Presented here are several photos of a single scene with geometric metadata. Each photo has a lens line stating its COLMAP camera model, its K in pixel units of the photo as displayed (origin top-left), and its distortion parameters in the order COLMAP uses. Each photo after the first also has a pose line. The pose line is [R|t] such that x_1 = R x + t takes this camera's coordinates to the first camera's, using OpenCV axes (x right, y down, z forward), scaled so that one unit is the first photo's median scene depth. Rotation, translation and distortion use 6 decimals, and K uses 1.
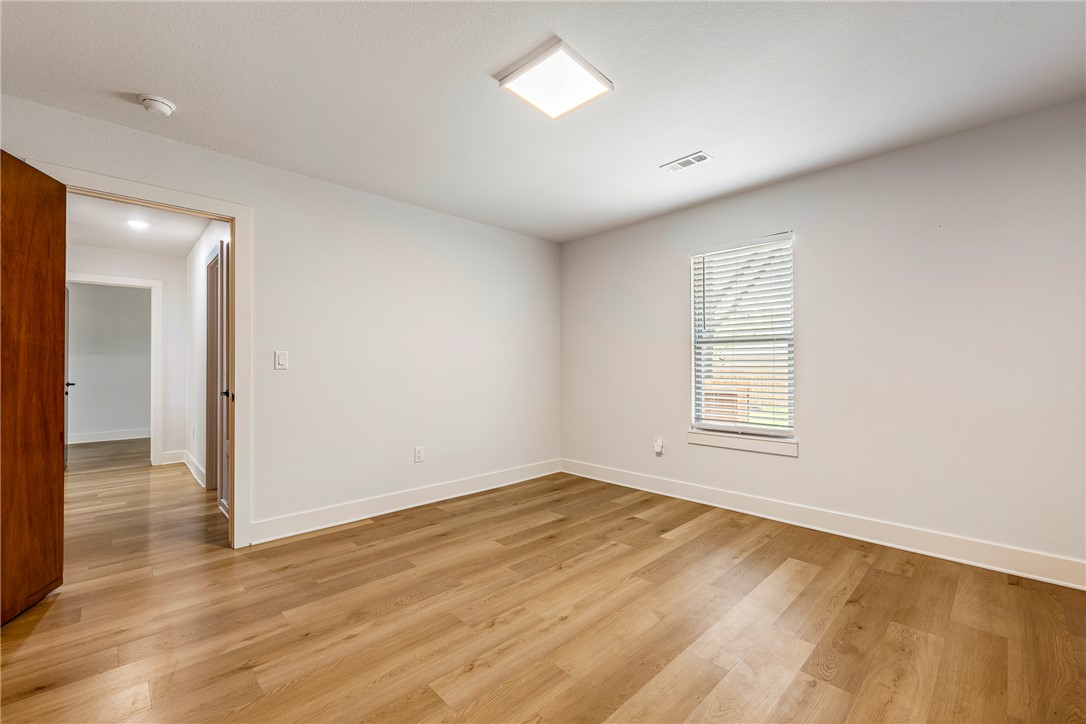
lens RADIAL K [[457.9, 0, 541.1], [0, 457.9, 360.3], [0, 0, 1]] dist [-0.000602, -0.000089]
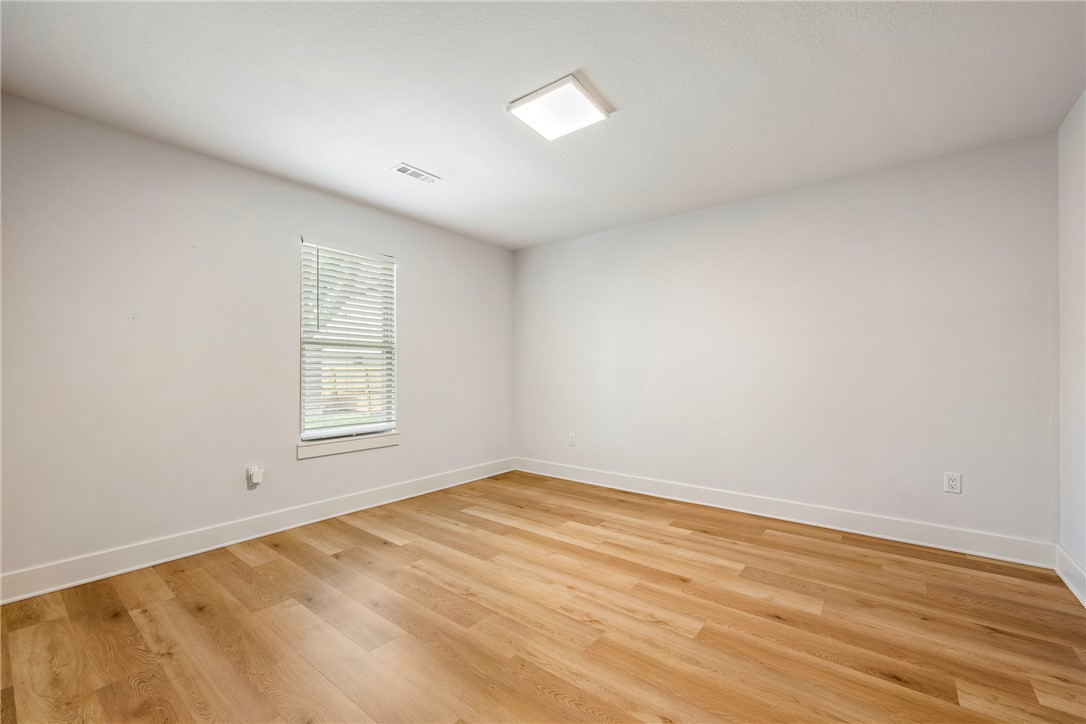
lens RADIAL K [[457.9, 0, 536.6], [0, 457.9, 367.7], [0, 0, 1]] dist [-0.000602, -0.000089]
pose [[-0.152269, 0.010099, 0.988288, -0.921016], [-0.013551, 0.999832, -0.012305, 0.022033], [-0.988246, -0.015266, -0.152106, 1.079565]]
